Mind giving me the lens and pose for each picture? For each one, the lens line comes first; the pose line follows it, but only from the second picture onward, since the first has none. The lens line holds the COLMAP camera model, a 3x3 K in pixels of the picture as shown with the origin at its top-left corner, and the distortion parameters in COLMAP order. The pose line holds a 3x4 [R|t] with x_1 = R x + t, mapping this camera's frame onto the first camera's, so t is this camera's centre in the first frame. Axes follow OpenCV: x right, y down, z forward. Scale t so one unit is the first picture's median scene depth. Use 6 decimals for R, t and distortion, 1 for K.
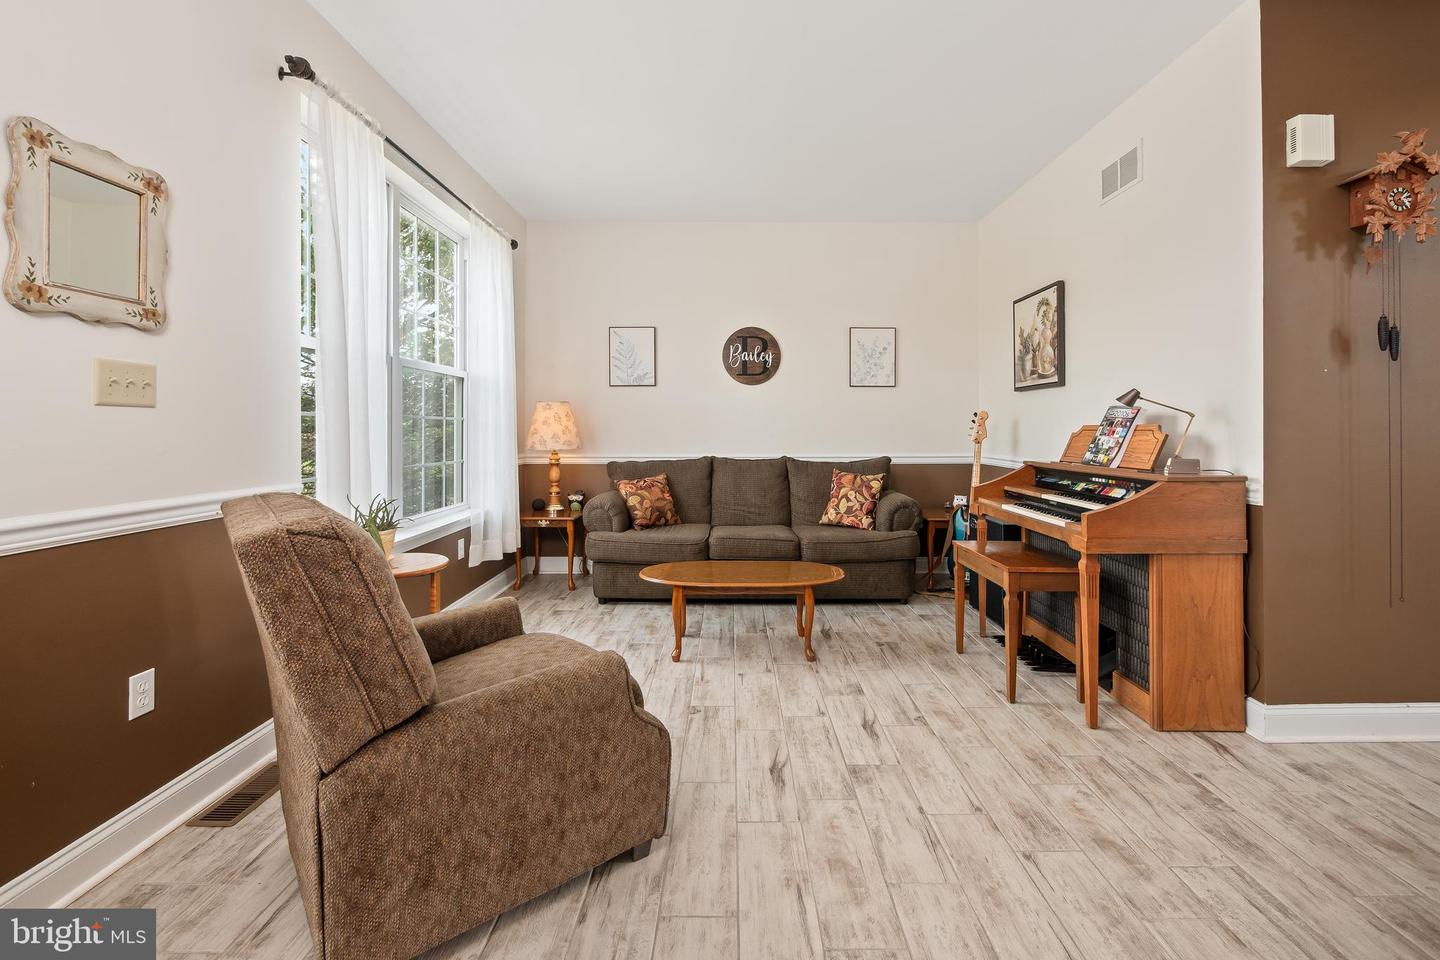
lens RADIAL K [[621.7, 0, 719.4], [0, 621.7, 427.2], [0, 0, 1]] dist [-0.003236, -0.000134]
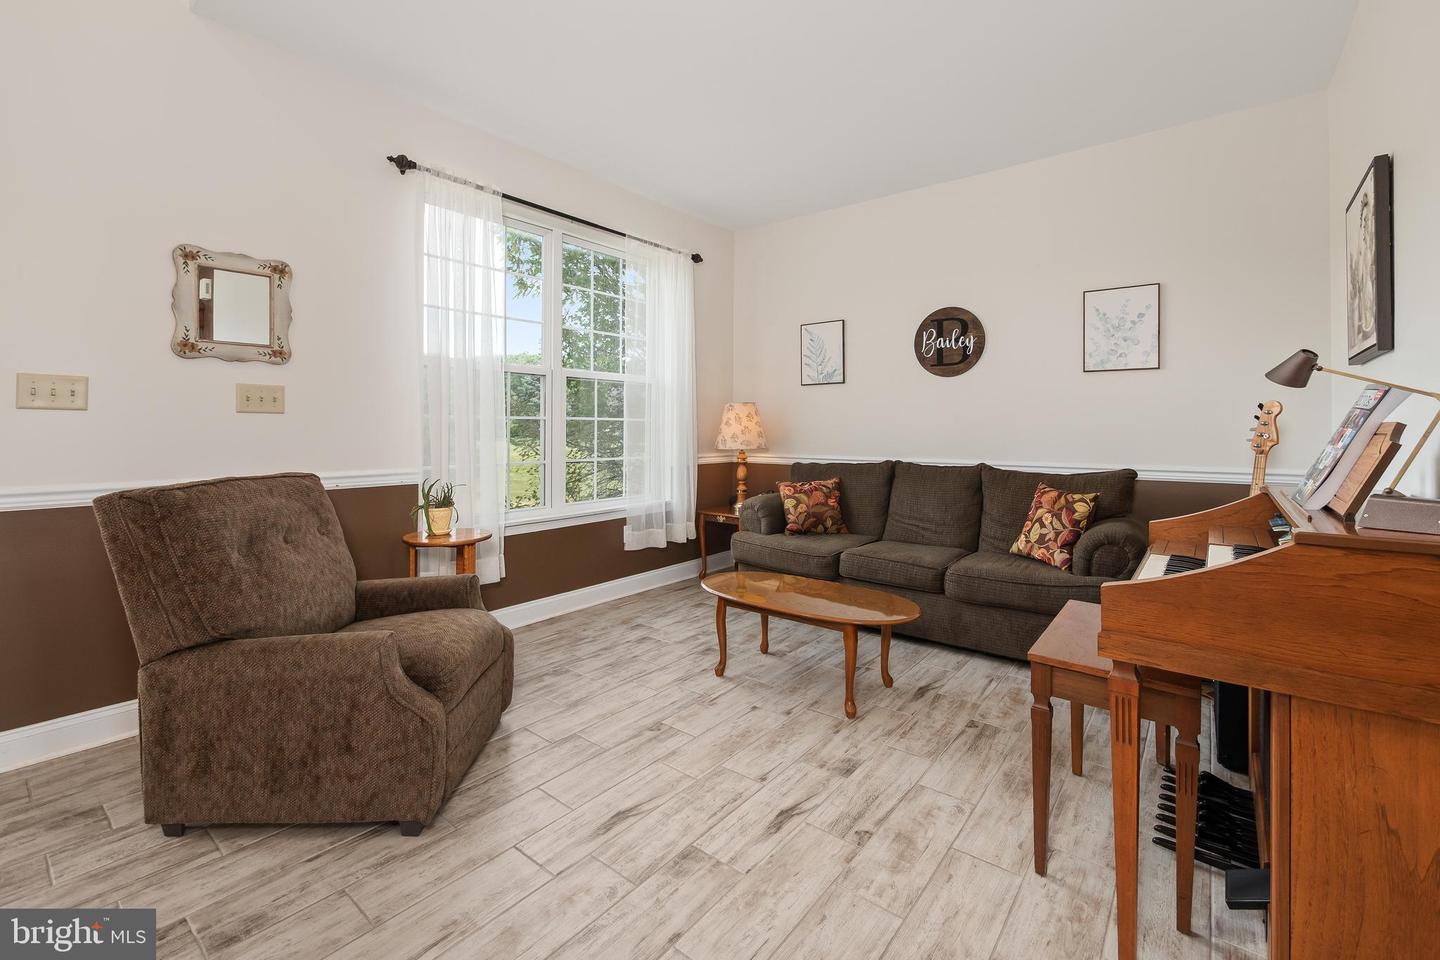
lens RADIAL K [[602.7, 0, 718.3], [0, 602.7, 427.7], [0, 0, 1]] dist [-0.005367, 0.000402]
pose [[0.787671, 0.000483, -0.616096, 0.350329], [-0.001053, 0.999999, -0.000563, 0.001149], [0.616095, 0.001092, 0.787671, 0.199397]]
